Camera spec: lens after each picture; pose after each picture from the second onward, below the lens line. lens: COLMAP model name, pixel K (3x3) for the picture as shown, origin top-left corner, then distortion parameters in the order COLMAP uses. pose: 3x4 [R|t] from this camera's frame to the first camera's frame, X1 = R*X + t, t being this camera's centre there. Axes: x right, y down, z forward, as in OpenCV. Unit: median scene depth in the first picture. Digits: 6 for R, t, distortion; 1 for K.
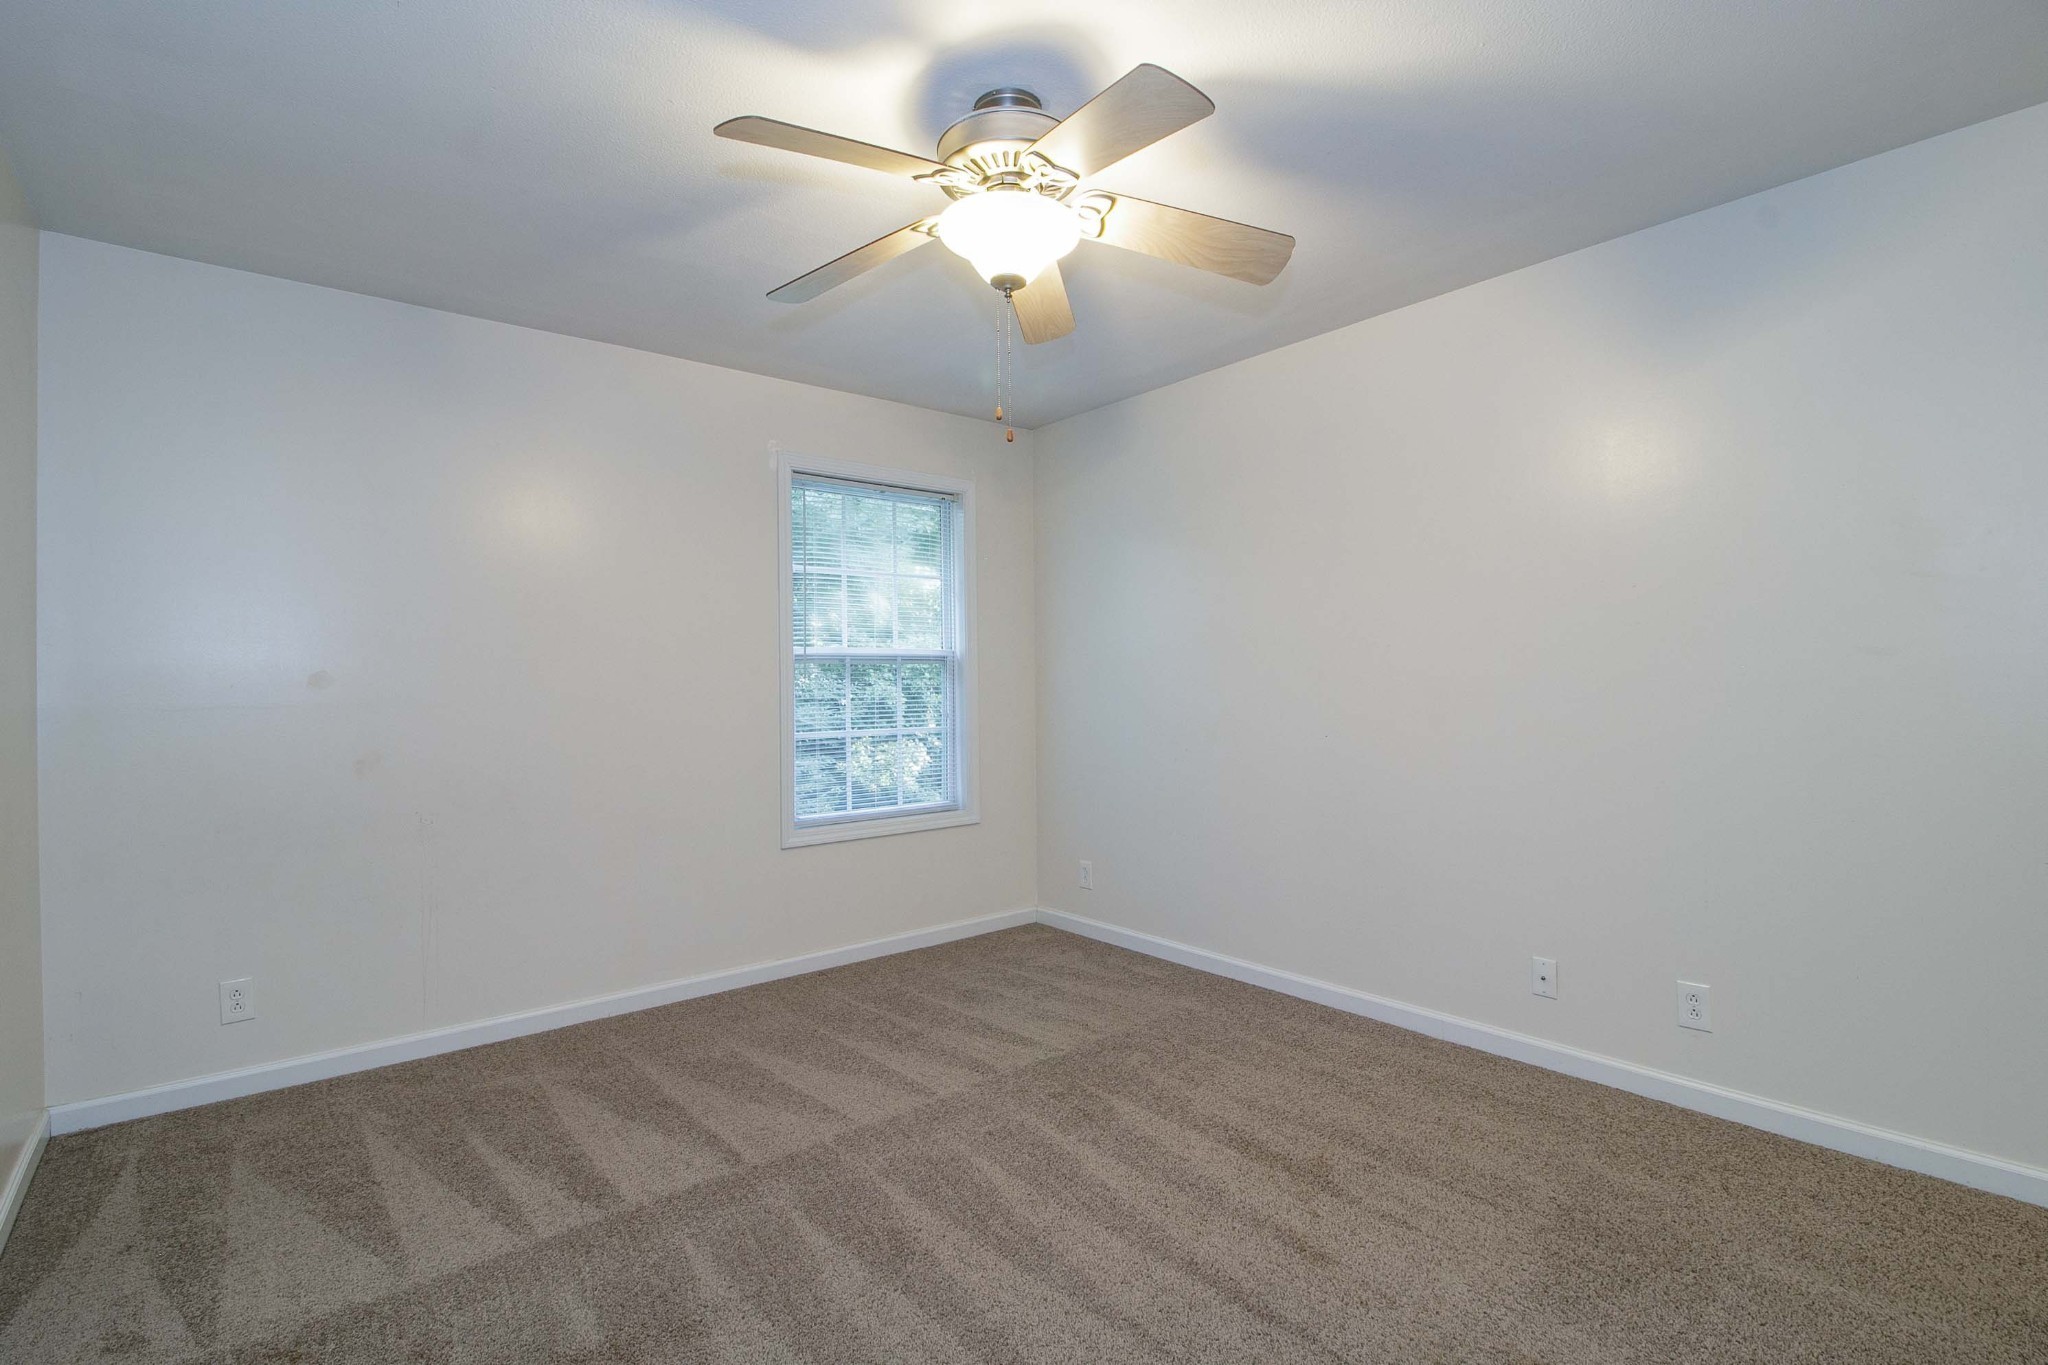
lens RADIAL K [[921.5, 0, 1024.0], [0, 921.5, 682.5], [0, 0, 1]] dist [-0.001677, -0.000544]
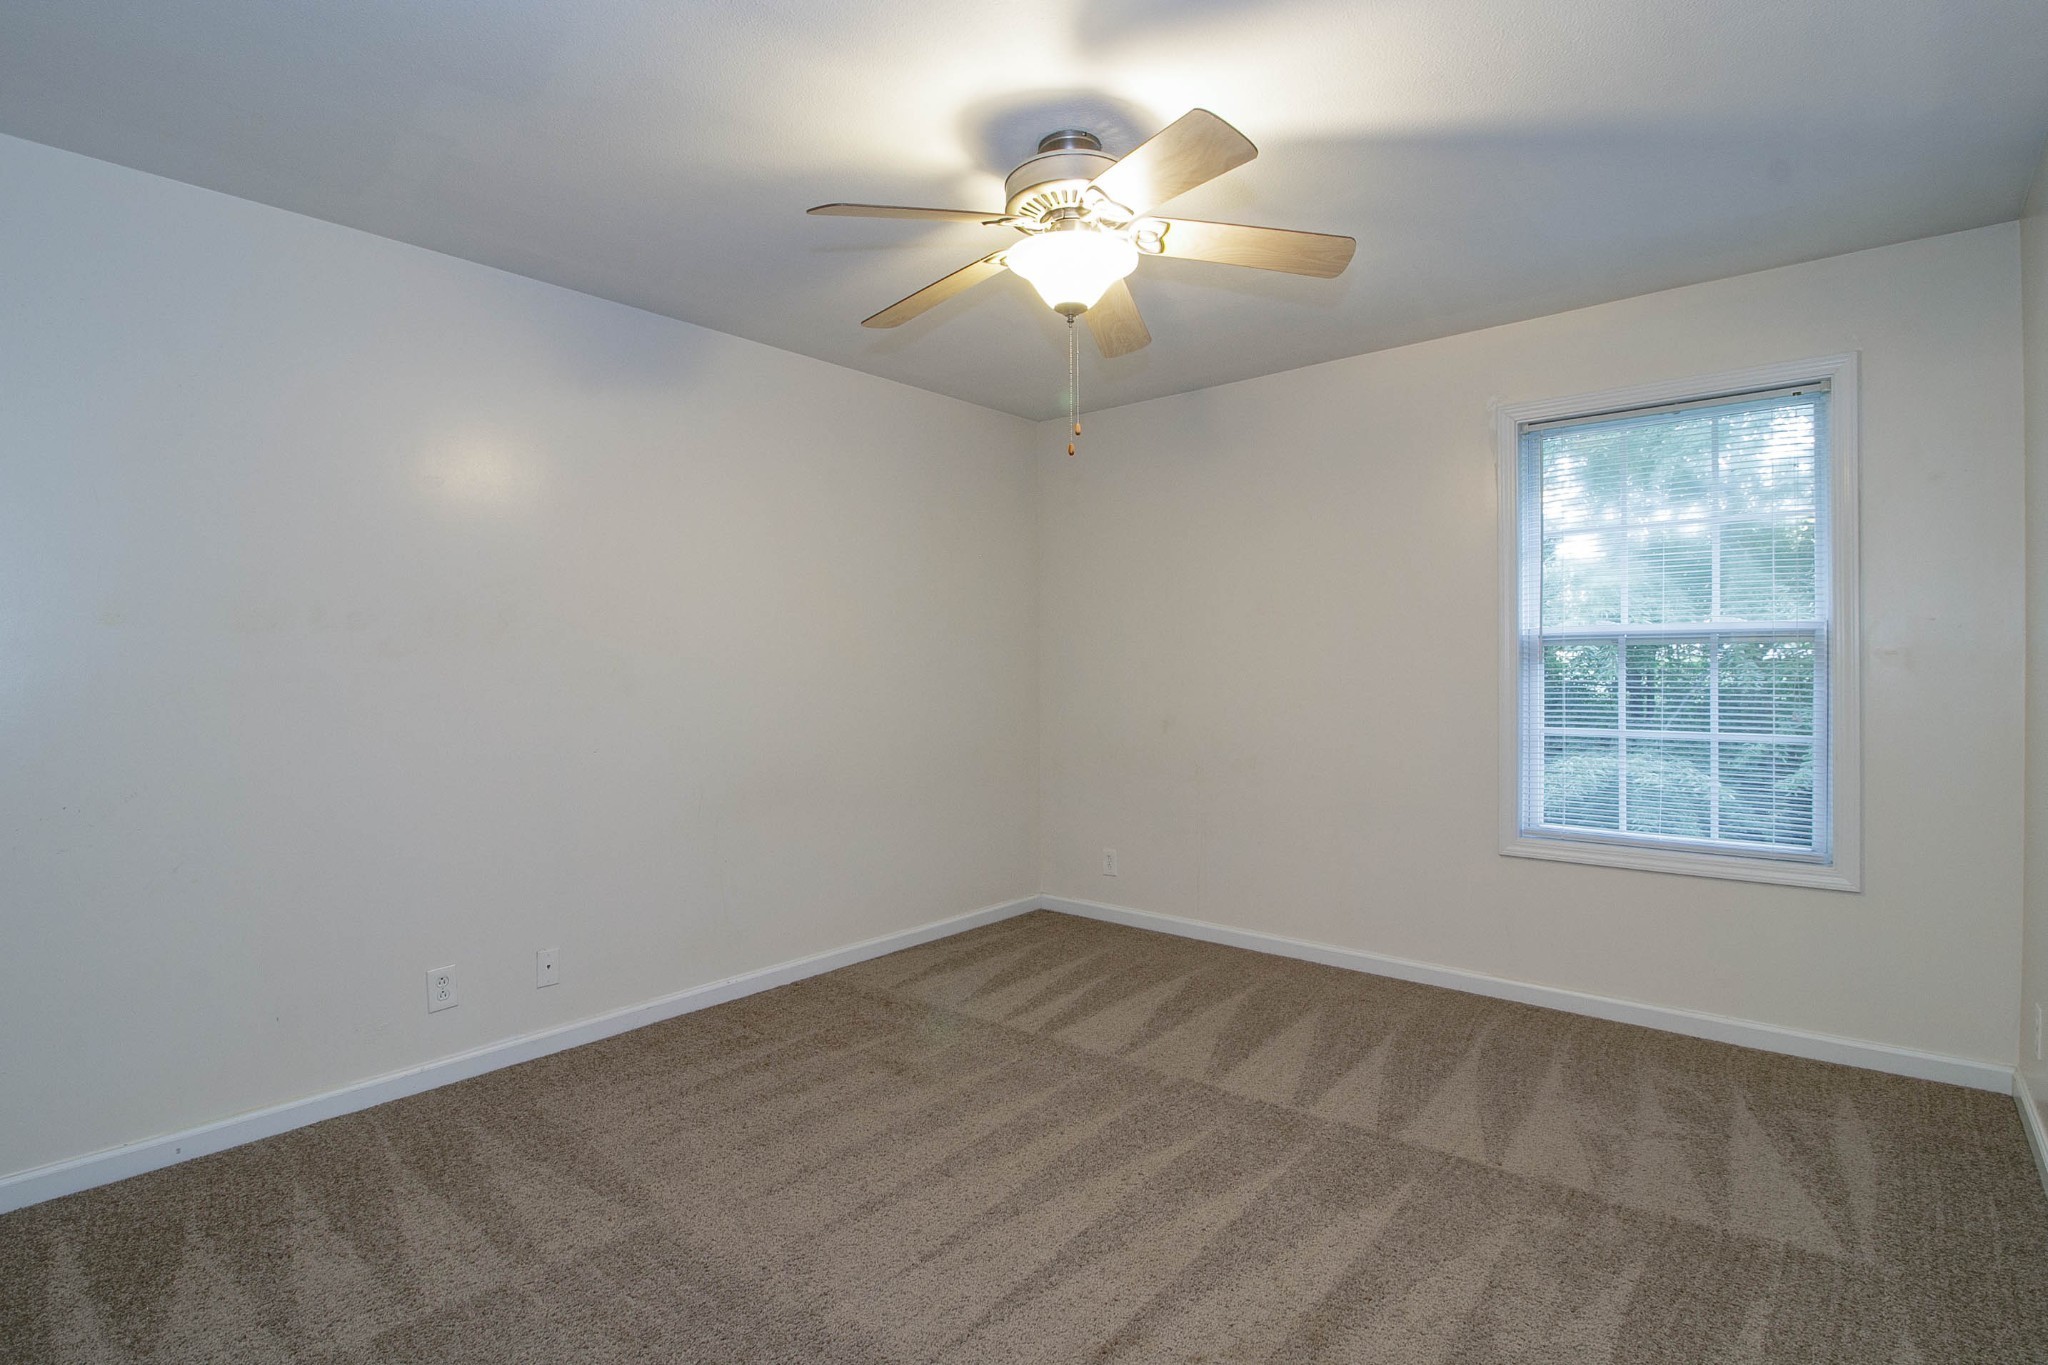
lens RADIAL K [[977.5, 0, 1031.8], [0, 977.5, 676.6], [0, 0, 1]] dist [0.010472, -0.016568]
pose [[0.216646, 0.018968, -0.976066, 0.836081], [0.000521, 0.999809, 0.019545, -0.015940], [0.976250, -0.004743, 0.216595, 0.524695]]
